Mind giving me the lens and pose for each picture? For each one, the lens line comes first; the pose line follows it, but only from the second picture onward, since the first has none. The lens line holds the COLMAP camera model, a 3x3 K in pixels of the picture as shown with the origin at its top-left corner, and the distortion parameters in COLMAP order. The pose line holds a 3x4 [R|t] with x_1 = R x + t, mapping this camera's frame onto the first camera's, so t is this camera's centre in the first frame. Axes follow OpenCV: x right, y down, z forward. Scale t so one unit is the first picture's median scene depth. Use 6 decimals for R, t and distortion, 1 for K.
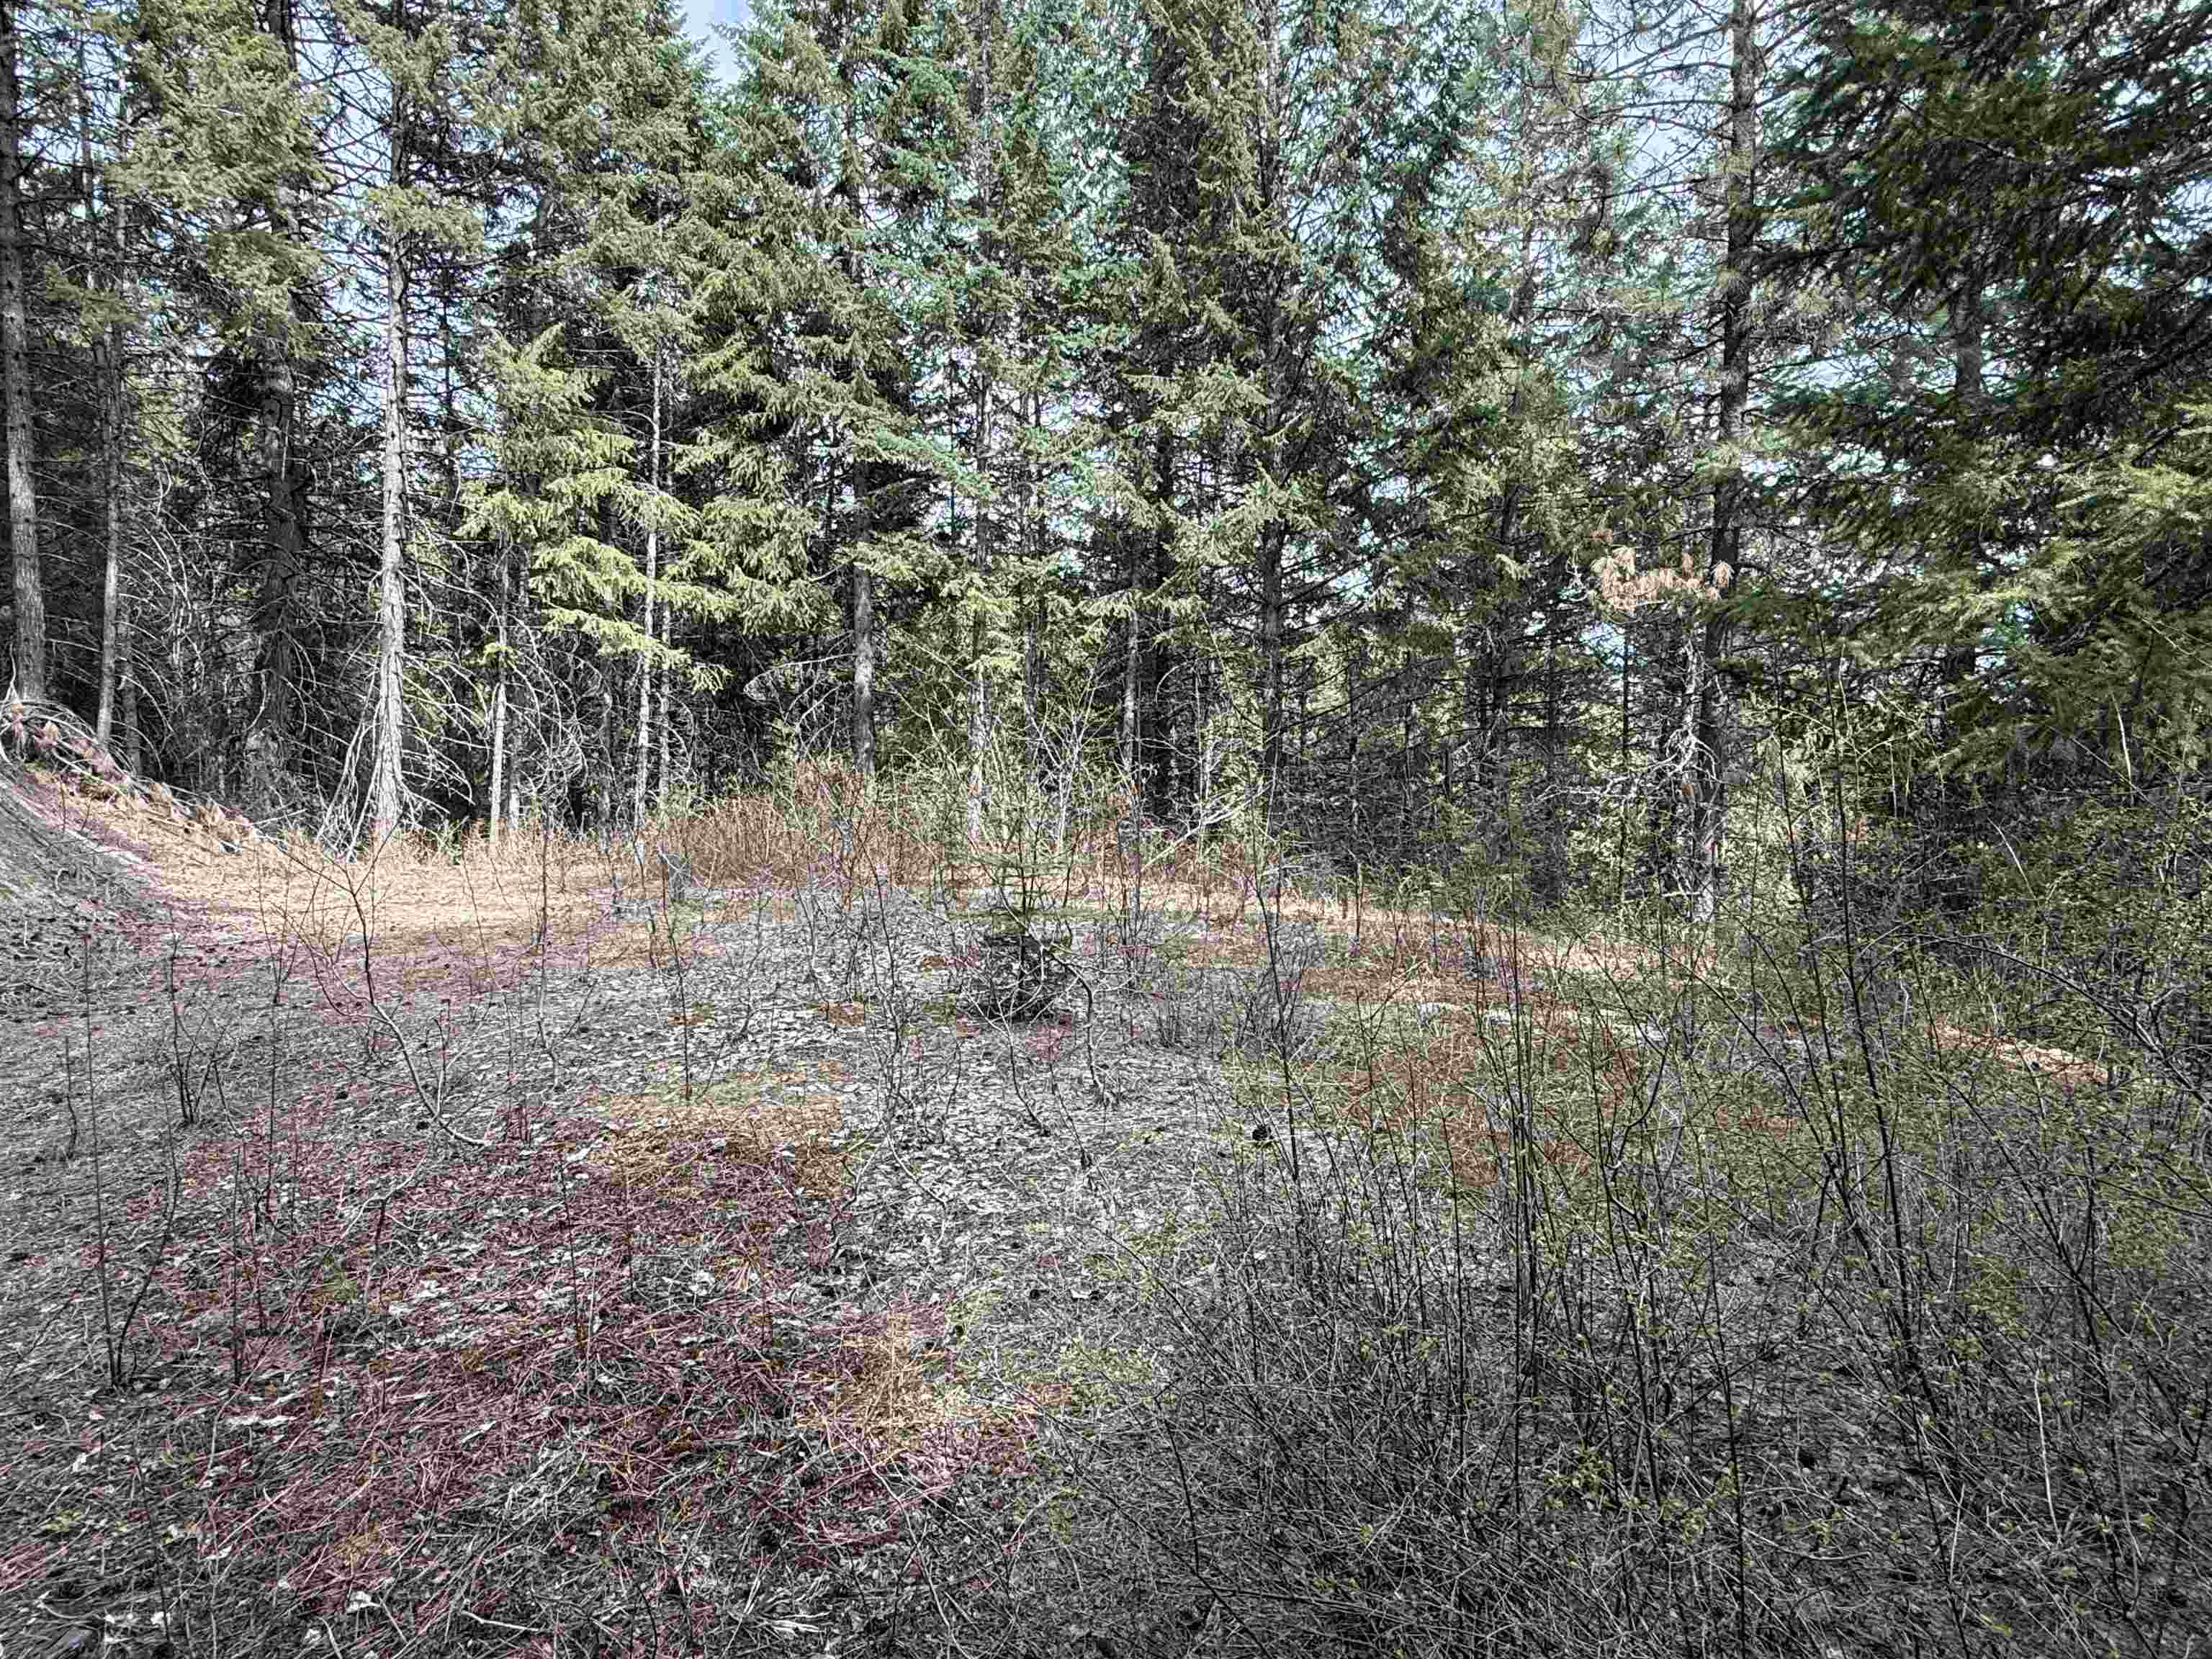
lens RADIAL K [[1219.7, 0, 1104.8], [0, 1219.7, 824.6], [0, 0, 1]] dist [0.009666, -0.000548]
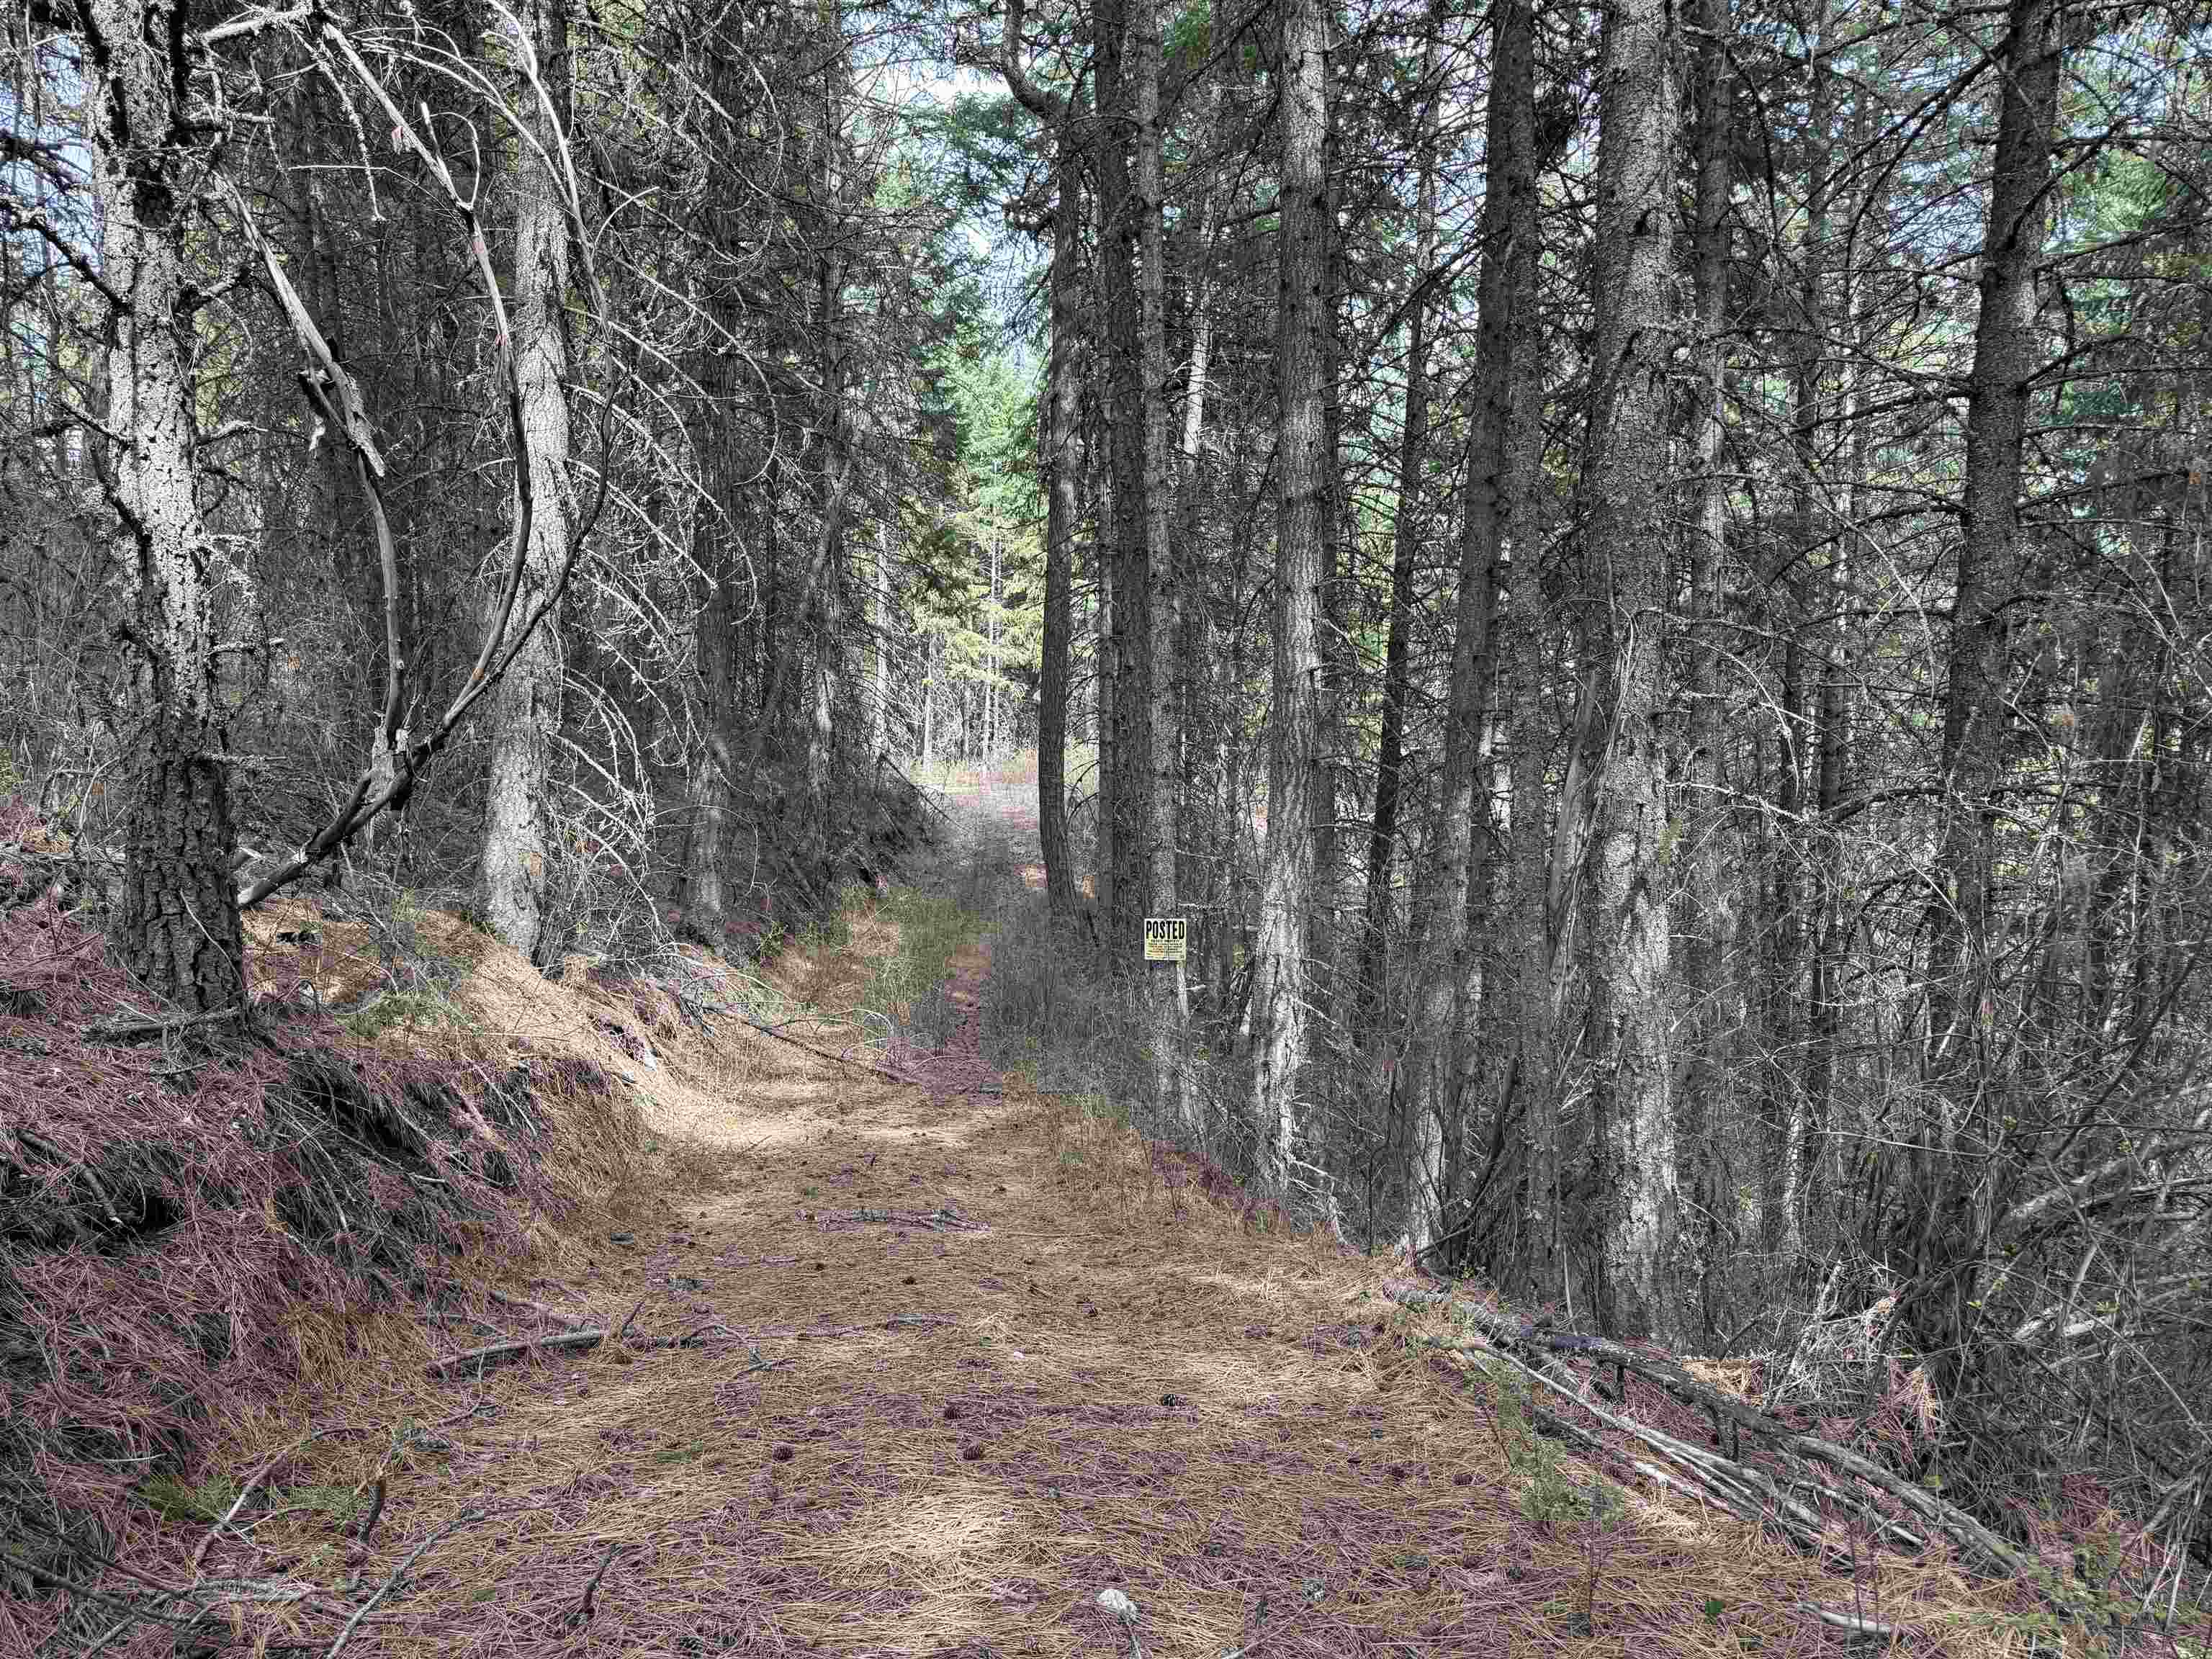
lens RADIAL K [[1524.7, 0, 1111.9], [0, 1524.7, 830.8], [0, 0, 1]] dist [0.006138, 0.000374]
pose [[0.970377, 0.022406, -0.240555, 0.766392], [-0.008837, 0.998316, 0.057339, -0.044815], [0.241434, -0.053514, 0.968940, -2.468847]]
